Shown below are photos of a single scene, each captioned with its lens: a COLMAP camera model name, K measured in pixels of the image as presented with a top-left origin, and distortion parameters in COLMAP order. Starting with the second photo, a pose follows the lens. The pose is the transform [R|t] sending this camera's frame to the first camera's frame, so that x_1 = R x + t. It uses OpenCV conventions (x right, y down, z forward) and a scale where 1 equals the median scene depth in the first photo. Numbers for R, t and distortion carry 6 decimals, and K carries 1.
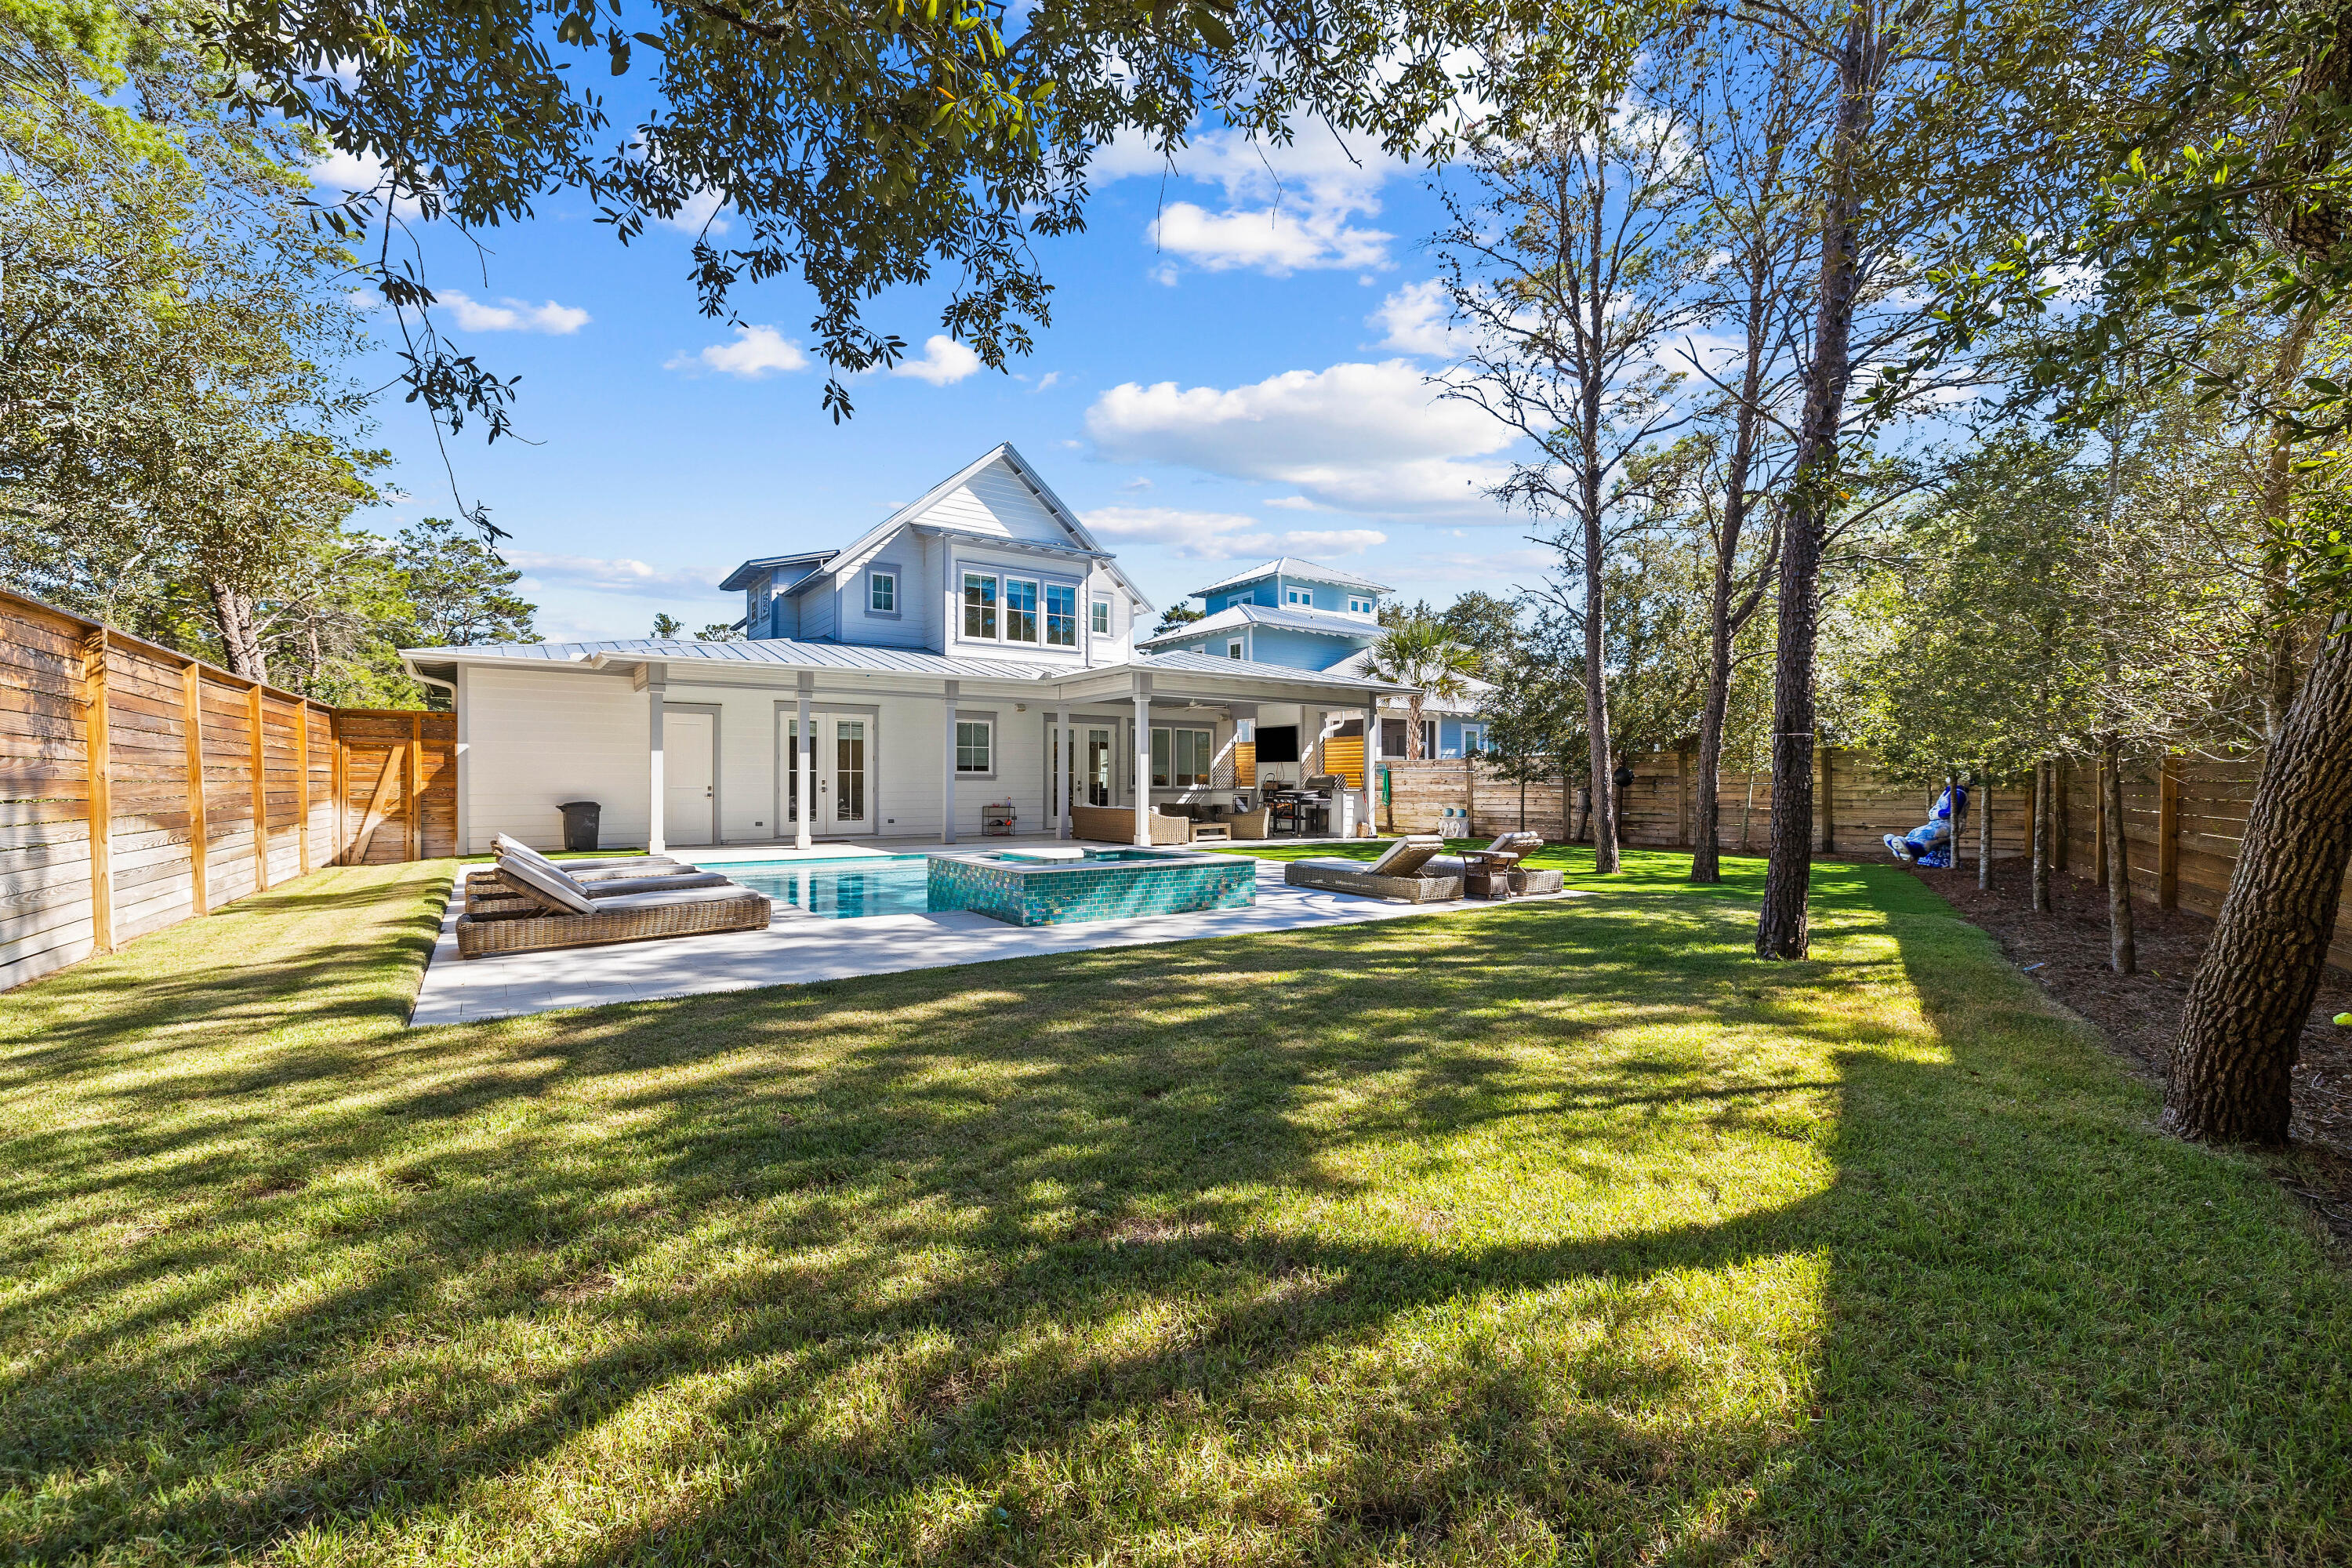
lens RADIAL K [[982.7, 0, 1167.7], [0, 982.7, 785.0], [0, 0, 1]] dist [0.002267, 0.000687]
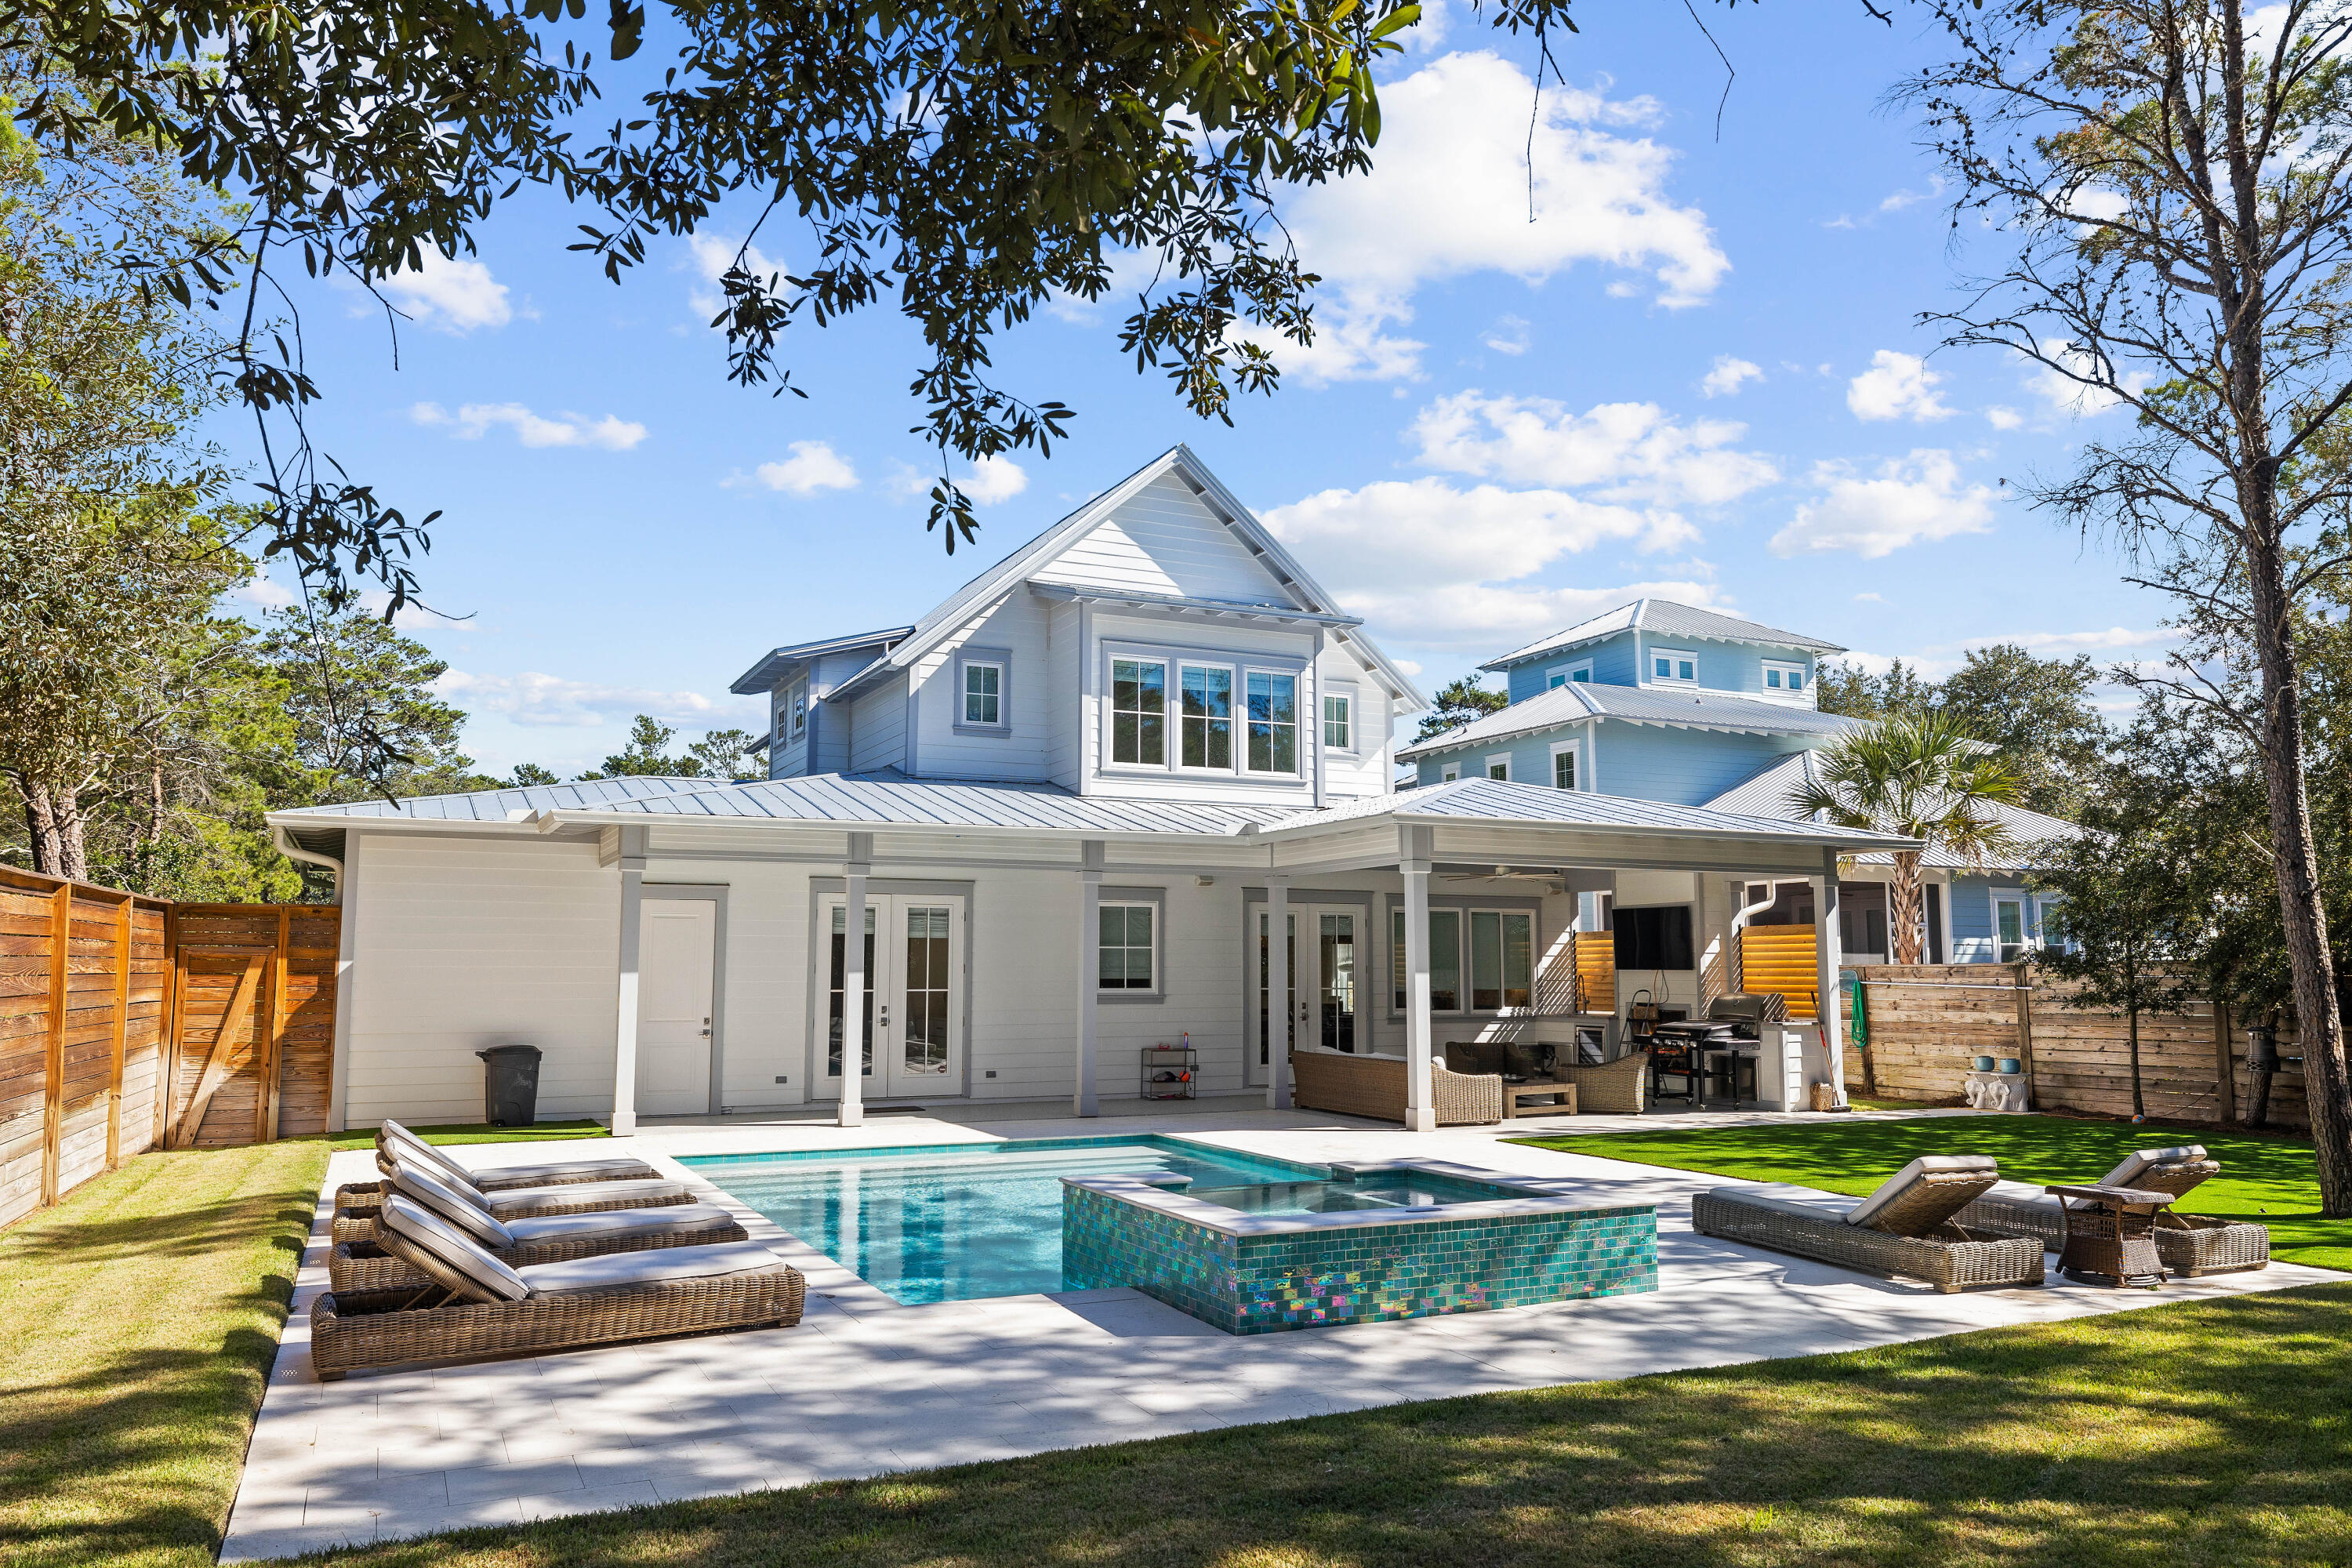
lens RADIAL K [[1644.3, 0, 1168.4], [0, 1644.3, 787.2], [0, 0, 1]] dist [-0.003776, 0.011238]
pose [[0.986810, -0.017828, -0.160900, -0.012945], [-0.000495, 0.993581, -0.113126, -0.025362], [0.161884, 0.111714, 0.980466, 0.022254]]
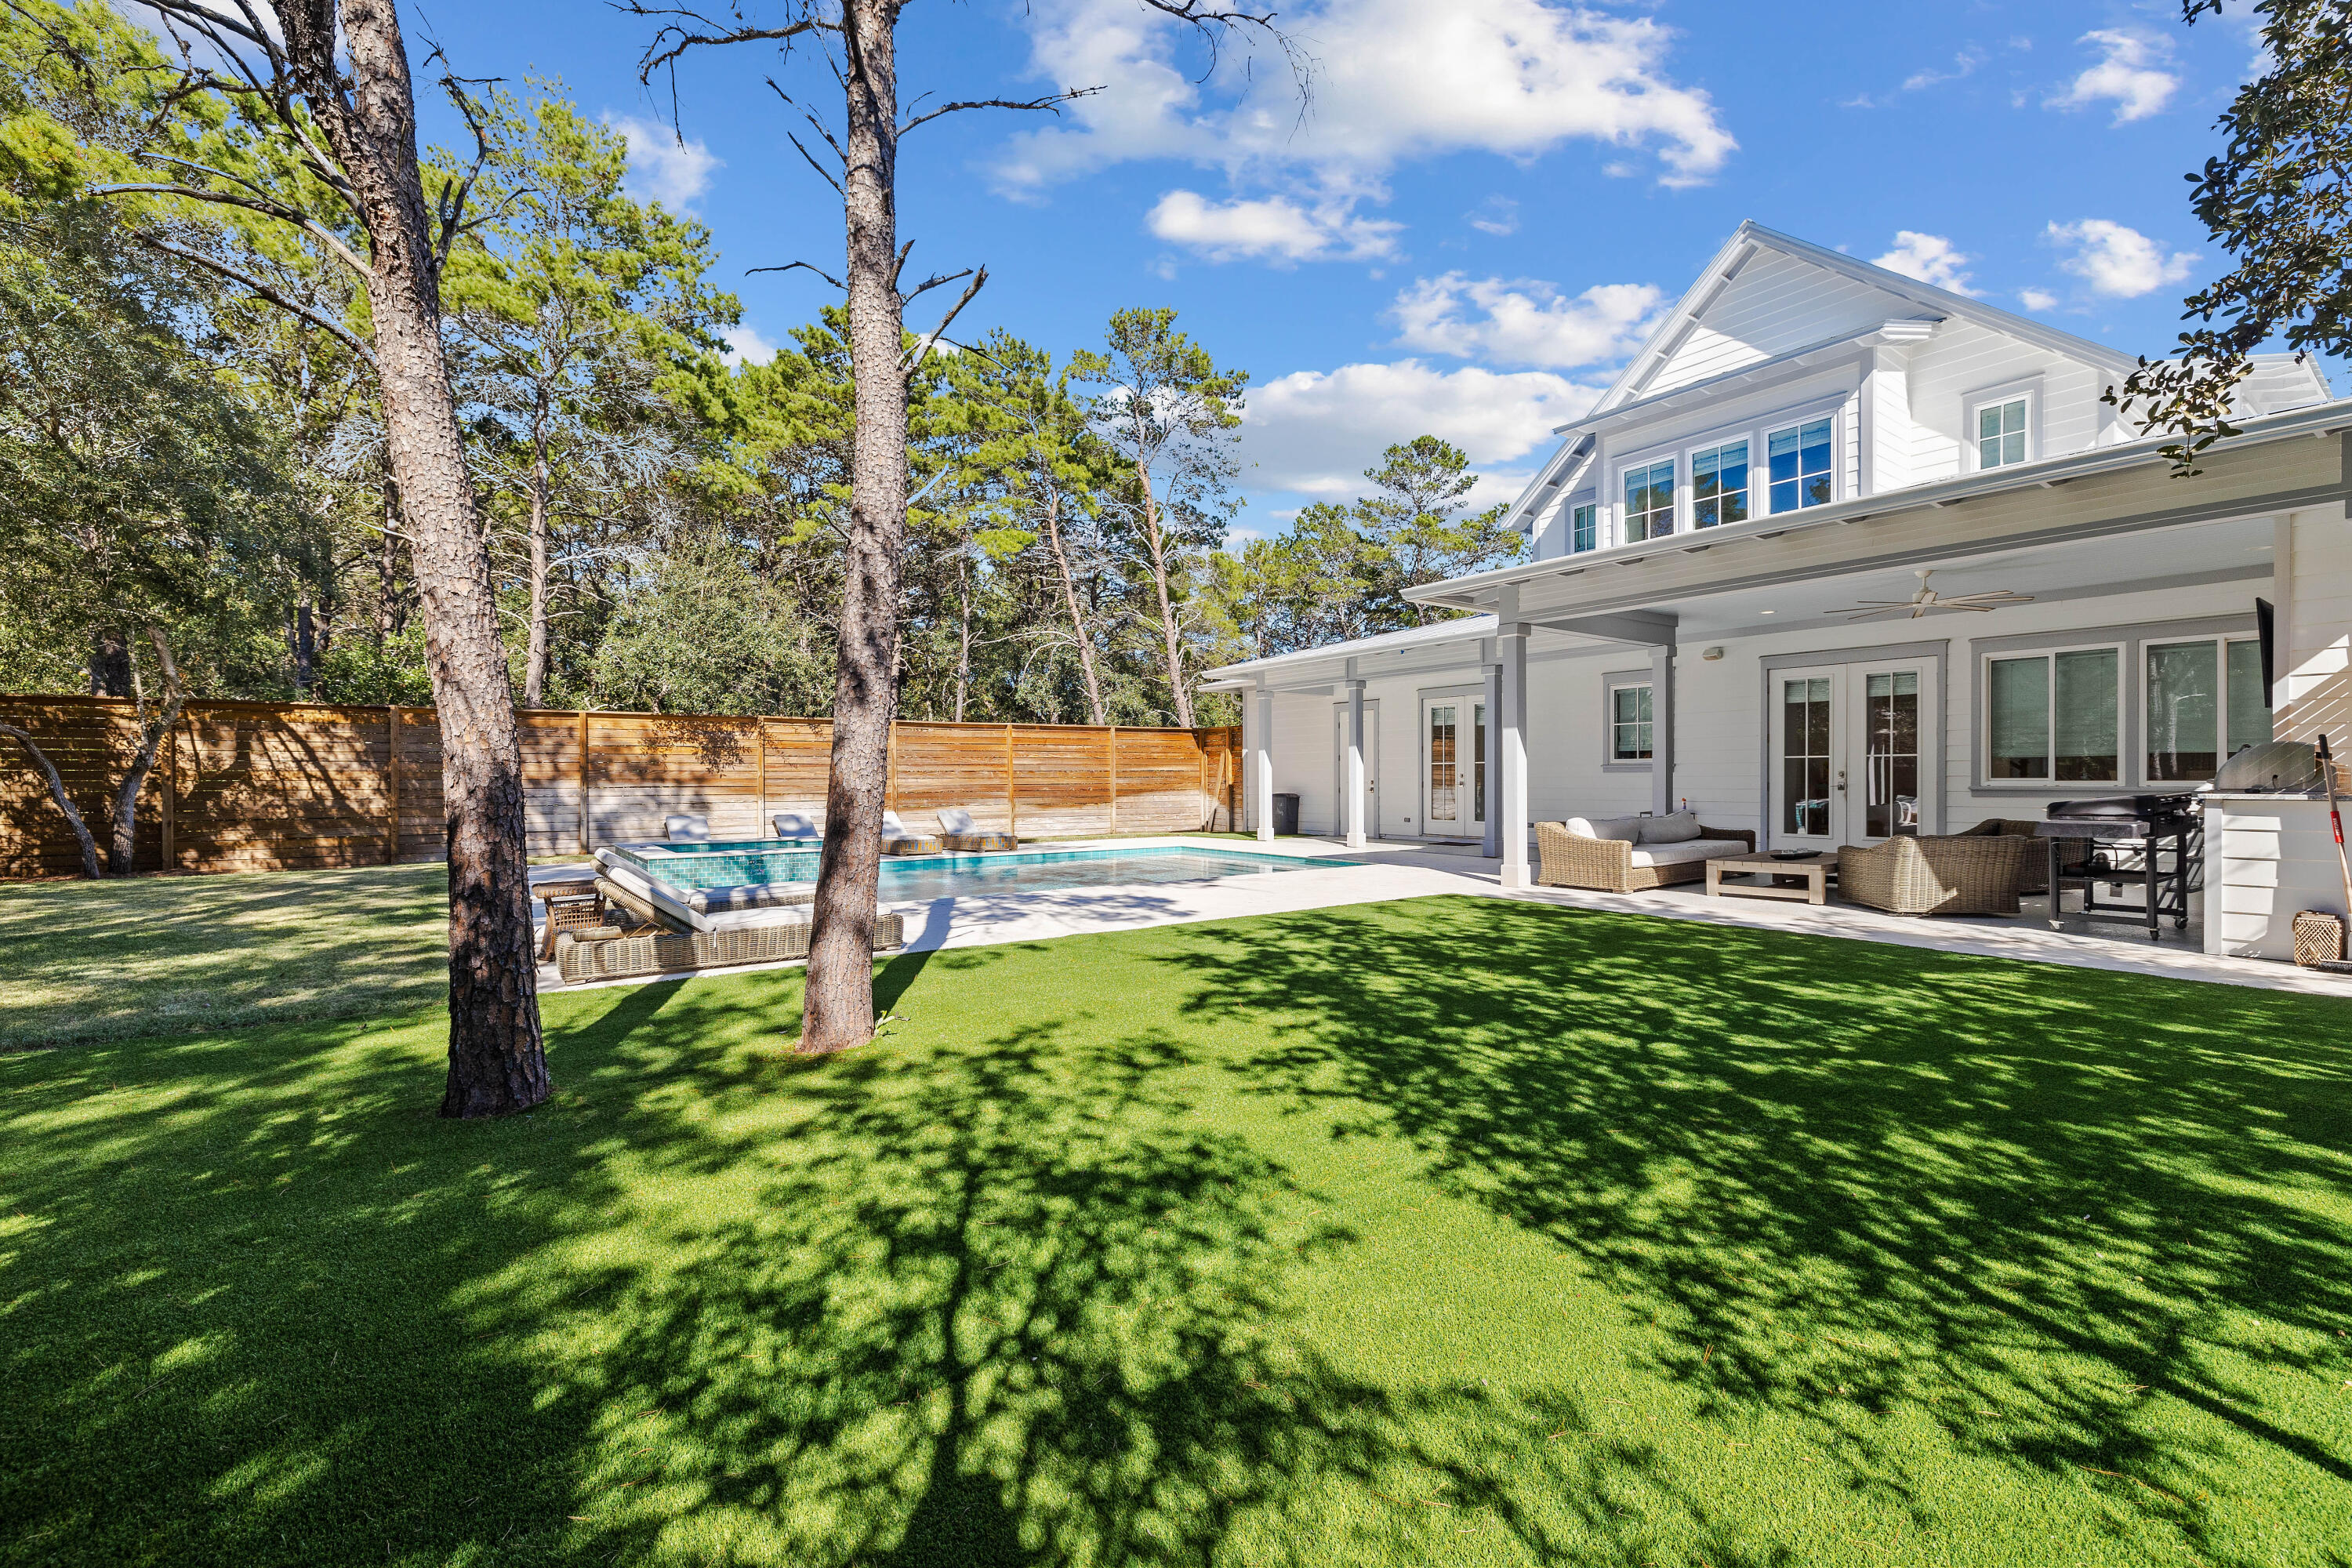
lens RADIAL K [[982.7, 0, 1178.3], [0, 982.7, 787.3], [0, 0, 1]] dist [0.002267, 0.000687]
pose [[0.023023, 0.009300, -0.999692, 0.536476], [0.002517, 0.999953, 0.009361, -0.001503], [0.999732, -0.002732, 0.022999, 0.754490]]
